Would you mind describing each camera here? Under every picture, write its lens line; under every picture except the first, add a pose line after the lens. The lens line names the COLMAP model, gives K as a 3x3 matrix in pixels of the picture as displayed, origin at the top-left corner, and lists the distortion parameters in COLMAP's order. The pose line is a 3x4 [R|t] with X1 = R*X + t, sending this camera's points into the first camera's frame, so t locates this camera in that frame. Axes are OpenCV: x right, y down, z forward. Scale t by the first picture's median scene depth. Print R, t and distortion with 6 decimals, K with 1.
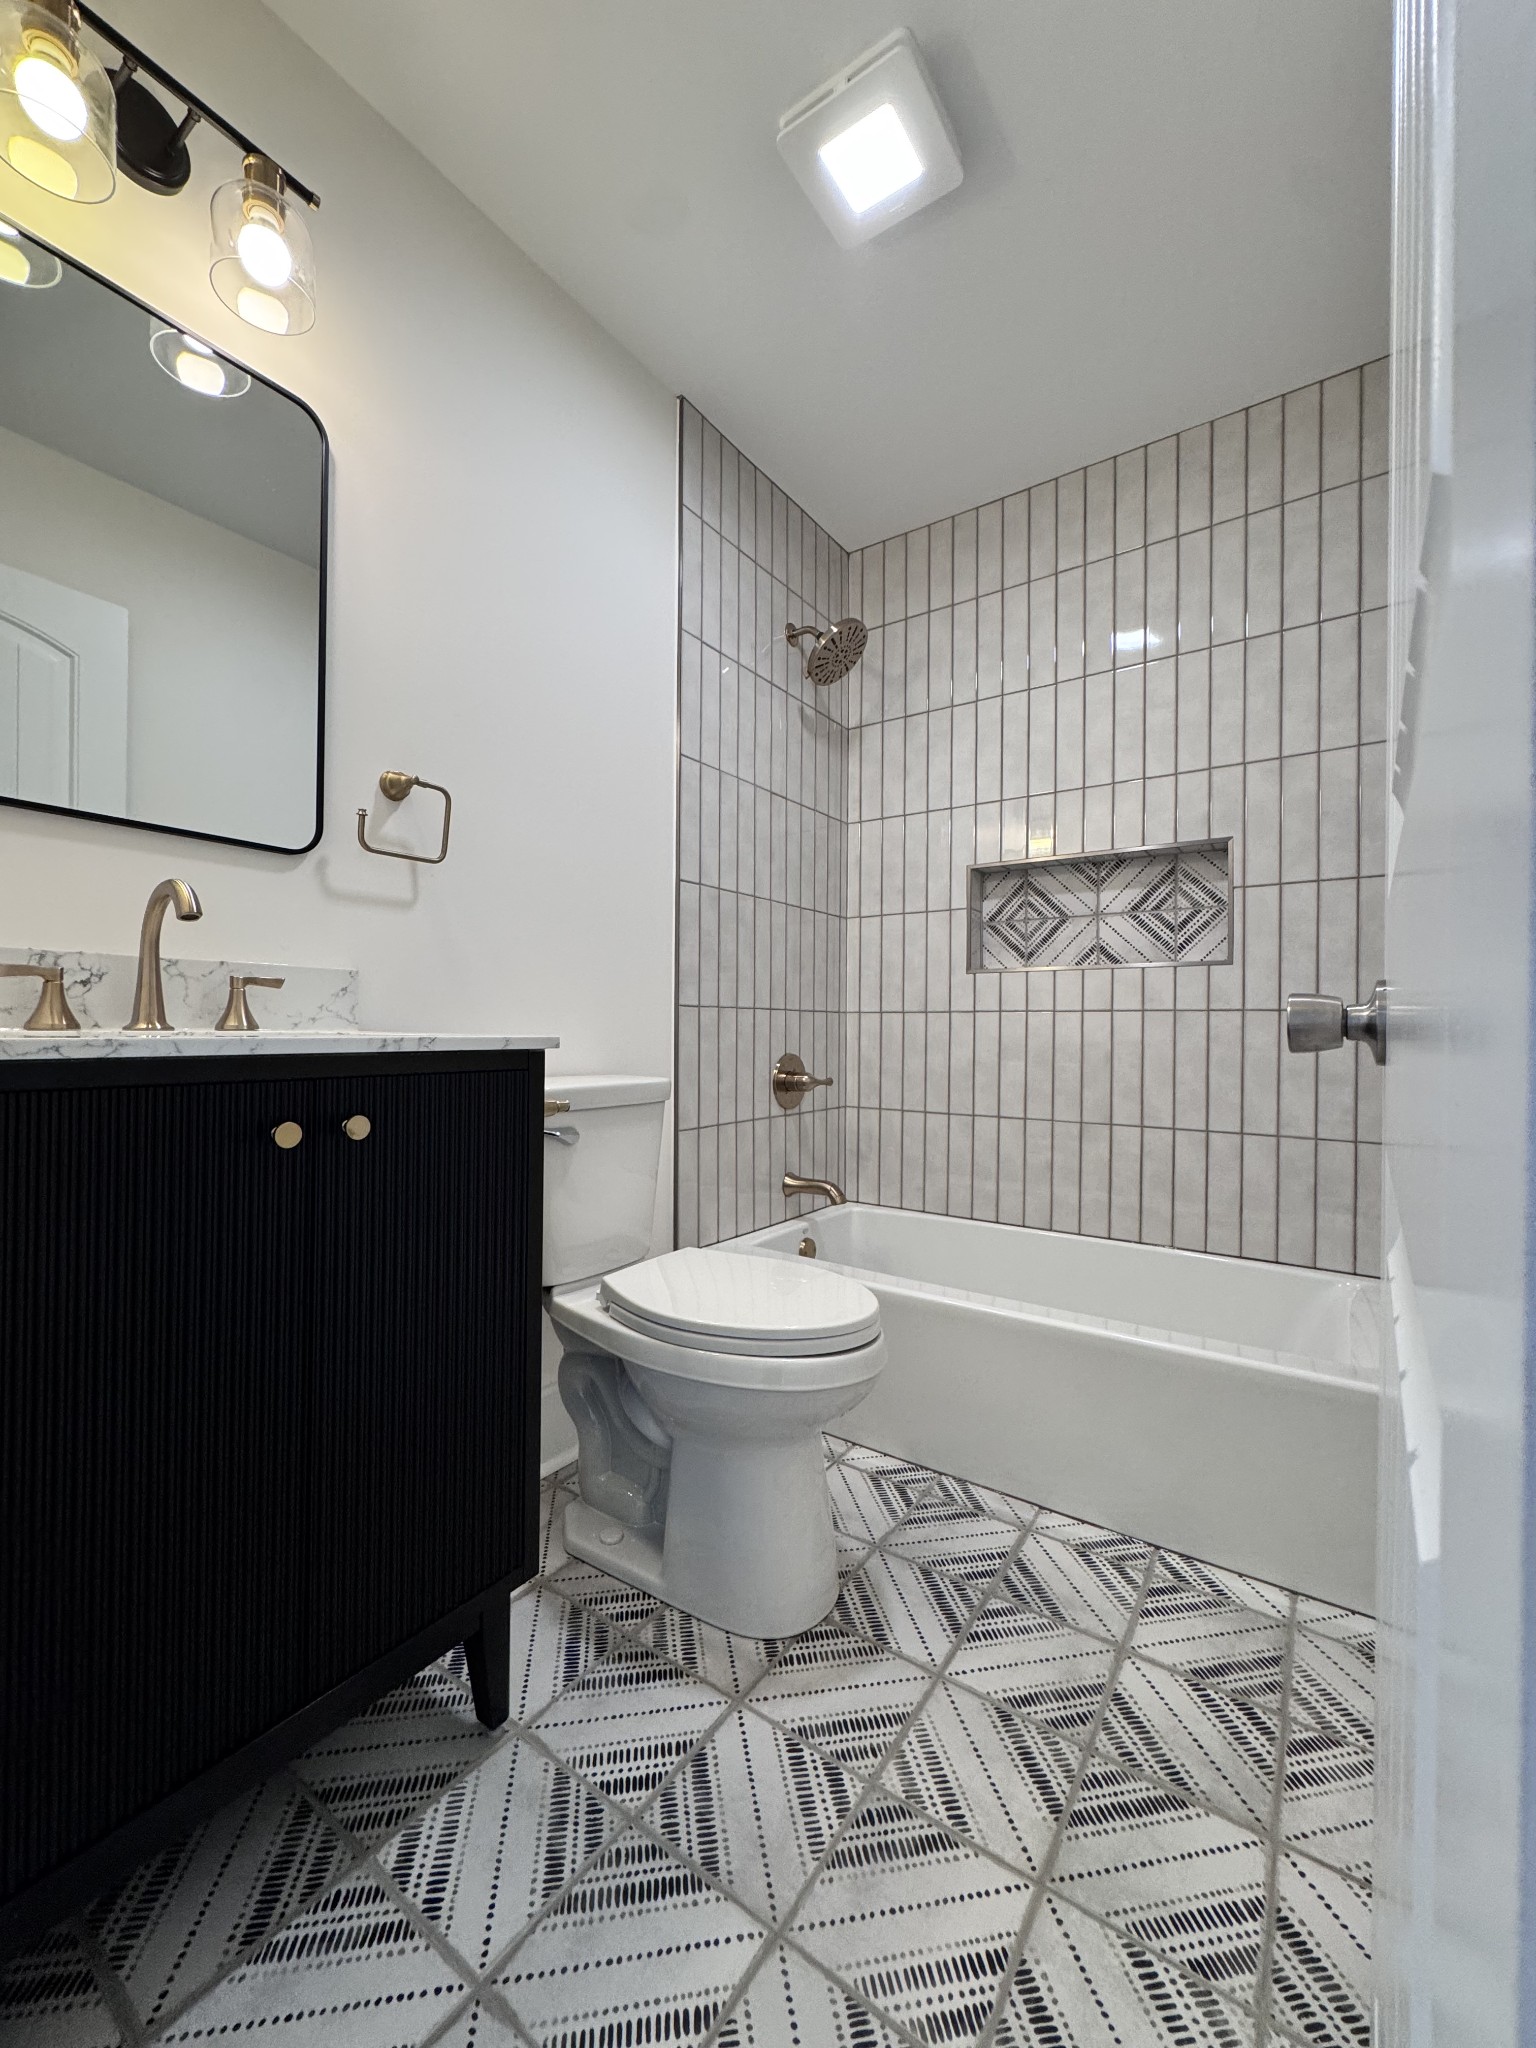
lens RADIAL K [[812.0, 0, 779.5], [0, 812.0, 1027.5], [0, 0, 1]] dist [-0.000544, -0.000119]
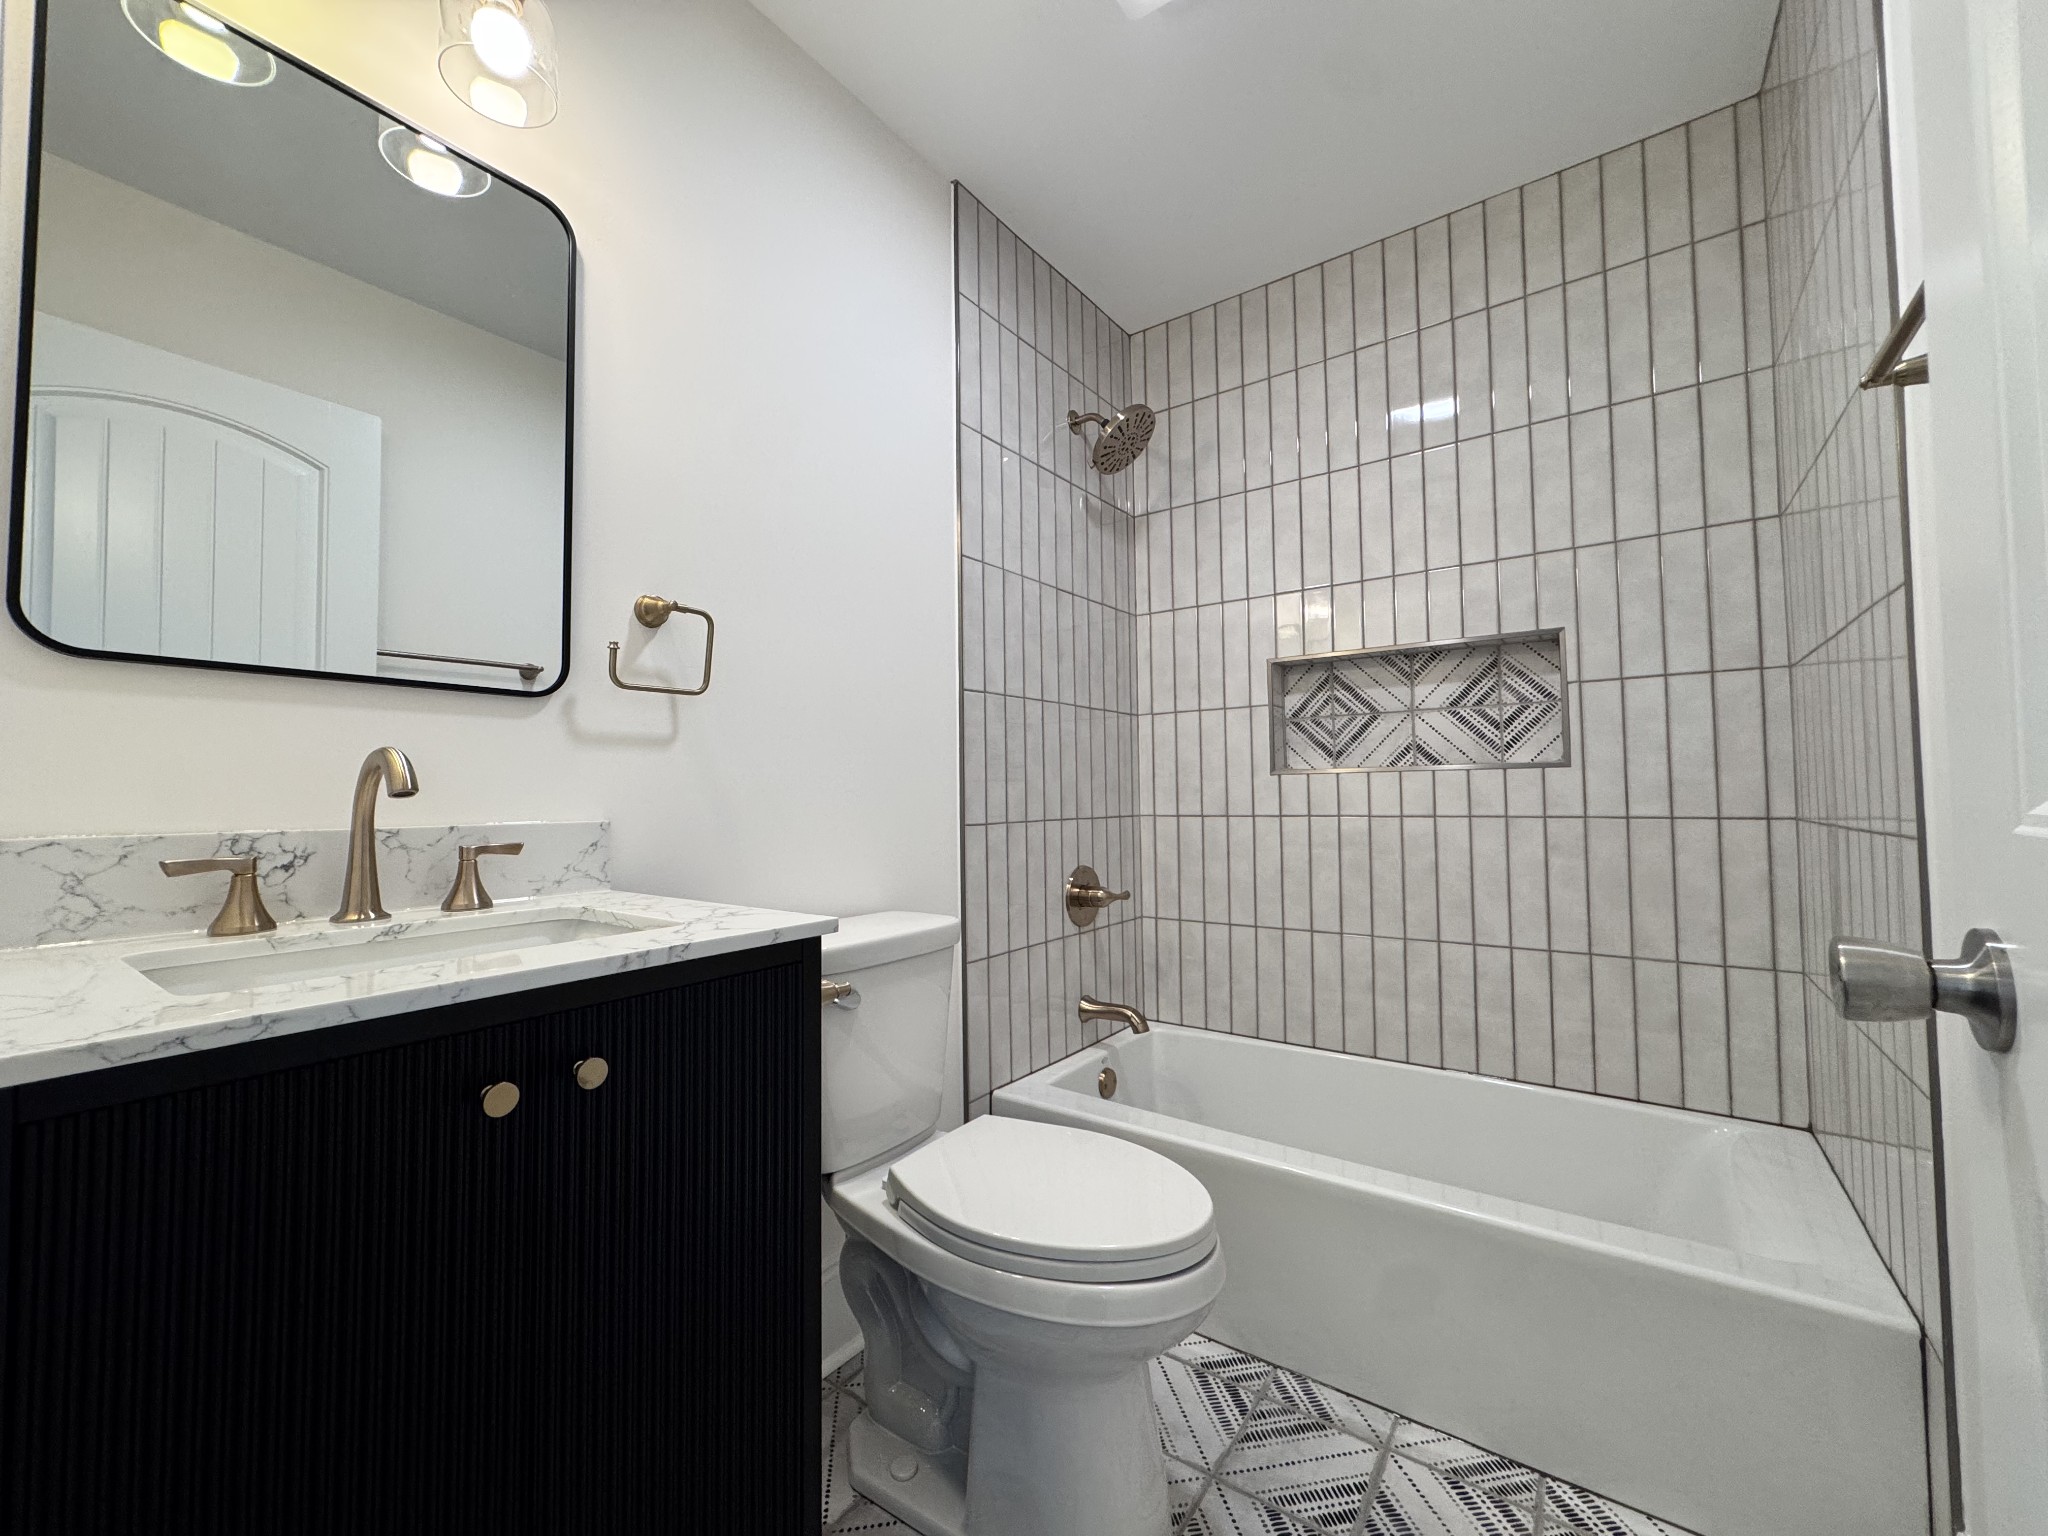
lens RADIAL K [[812.0, 0, 1037.2], [0, 812.0, 765.7], [0, 0, 1]] dist [-0.000544, -0.000119]
pose [[0.999592, -0.022056, -0.018173, -0.025734], [0.021370, 0.999083, -0.037112, -0.063651], [0.018975, 0.036708, 0.999146, 0.087105]]
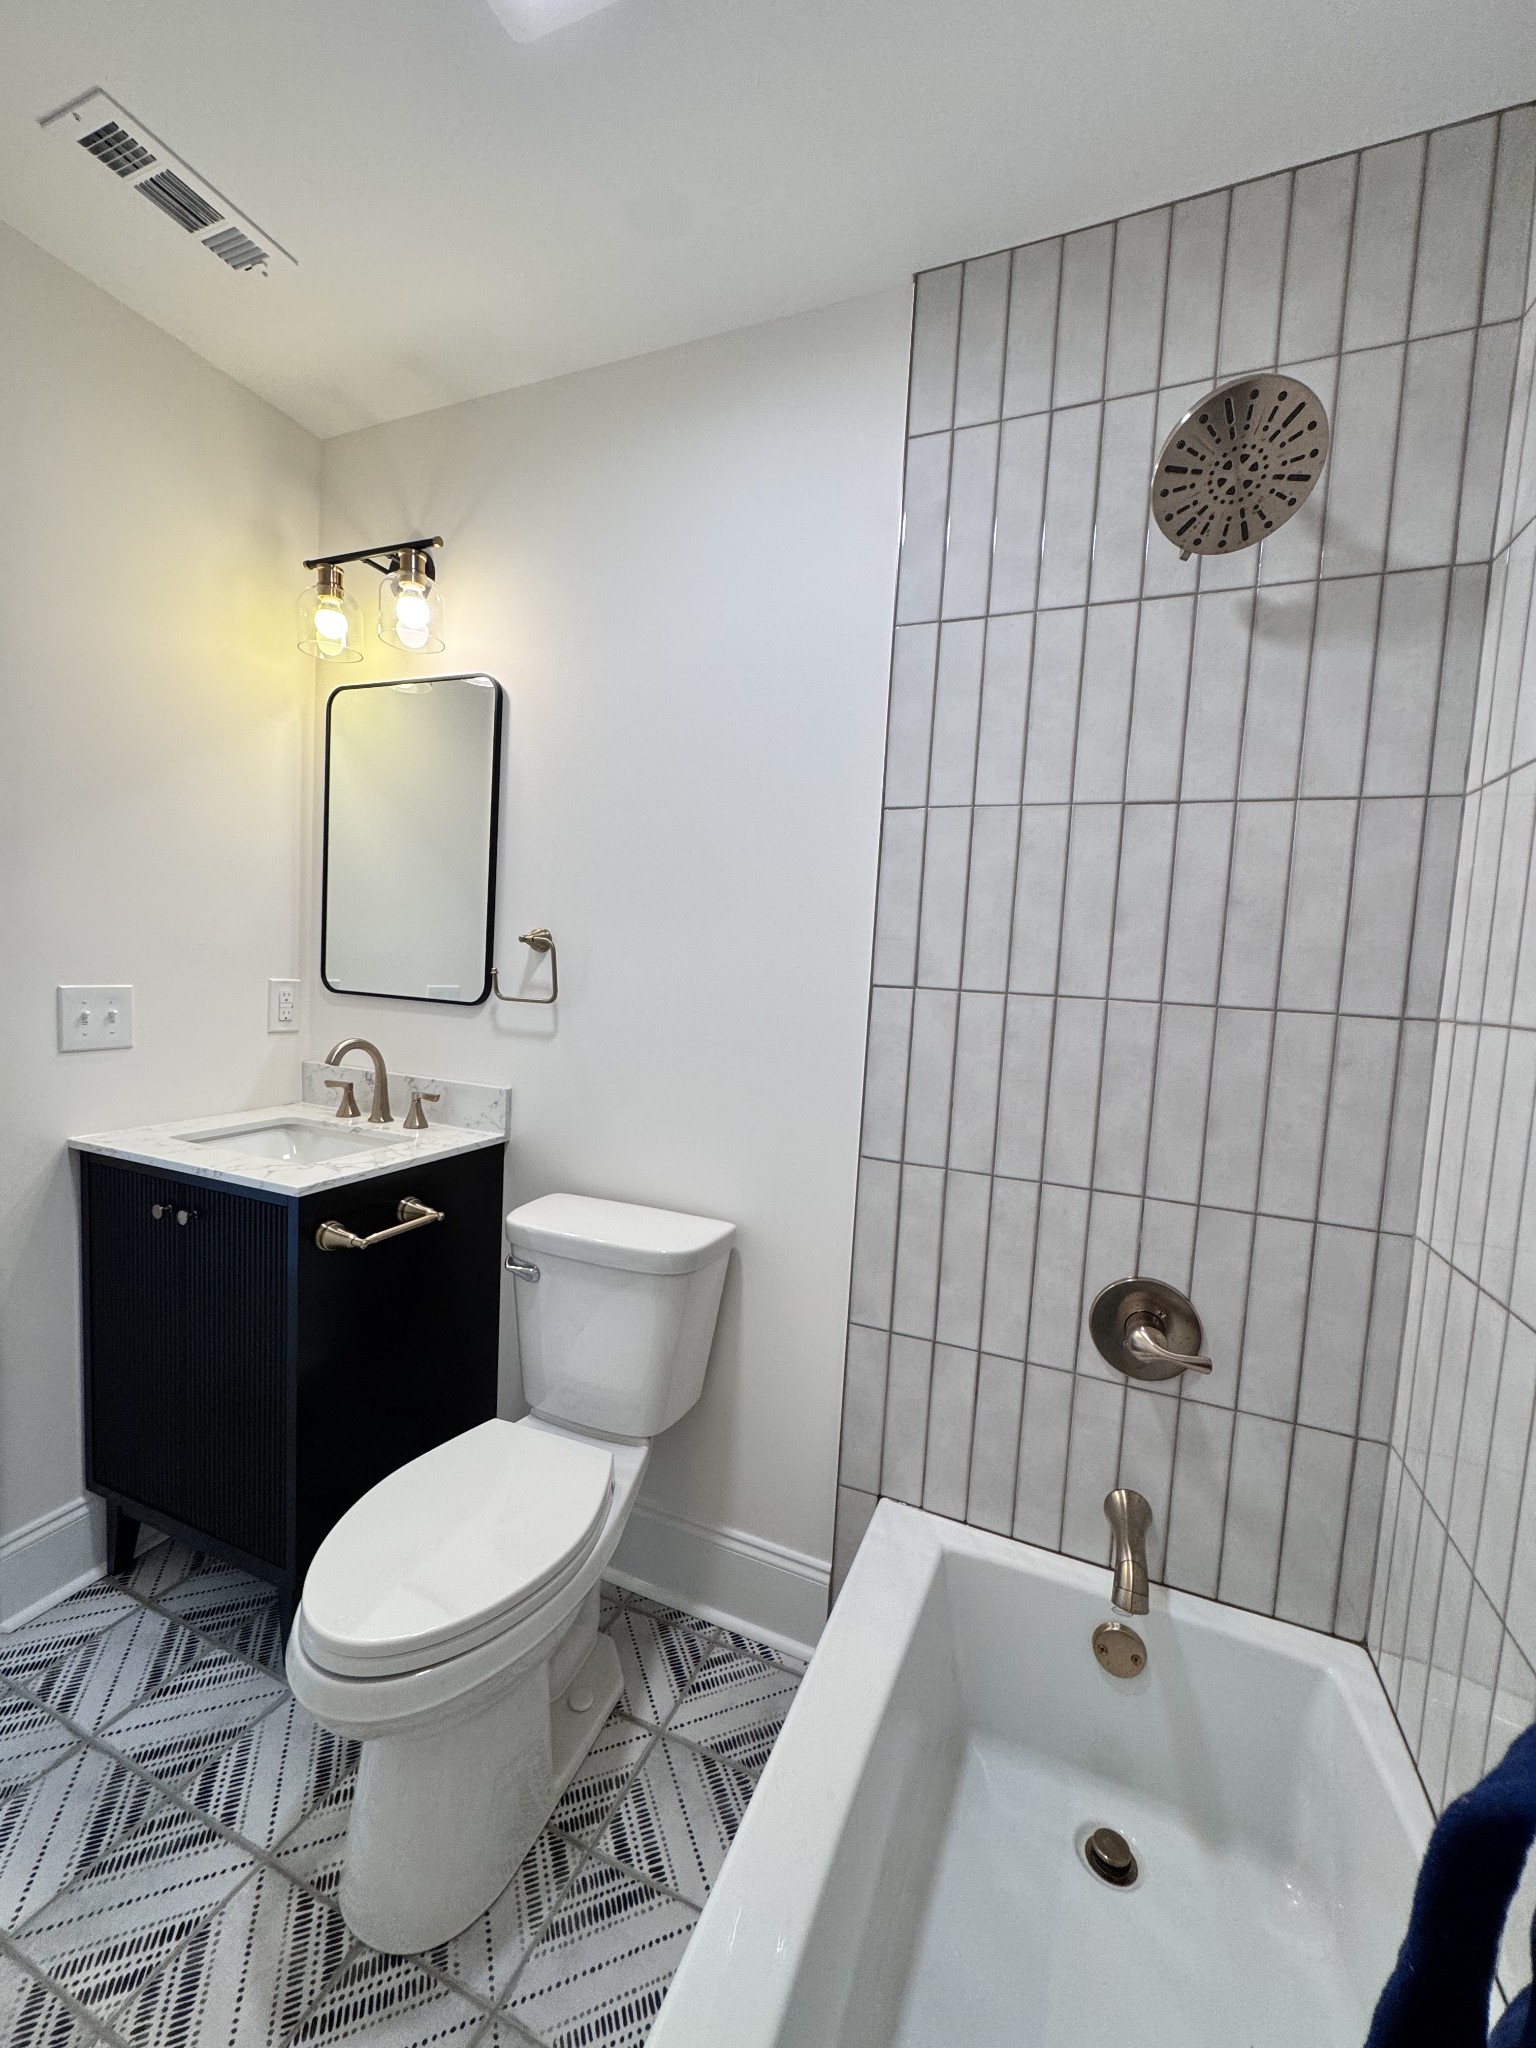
lens RADIAL K [[812.0, 0, 765.8], [0, 812.0, 1028.5], [0, 0, 1]] dist [-0.000544, -0.000119]
pose [[0.212451, 0.077537, -0.974091, 0.606804], [-0.054798, 0.996224, 0.067347, -0.201464], [0.975634, 0.039070, 0.215898, 0.811031]]
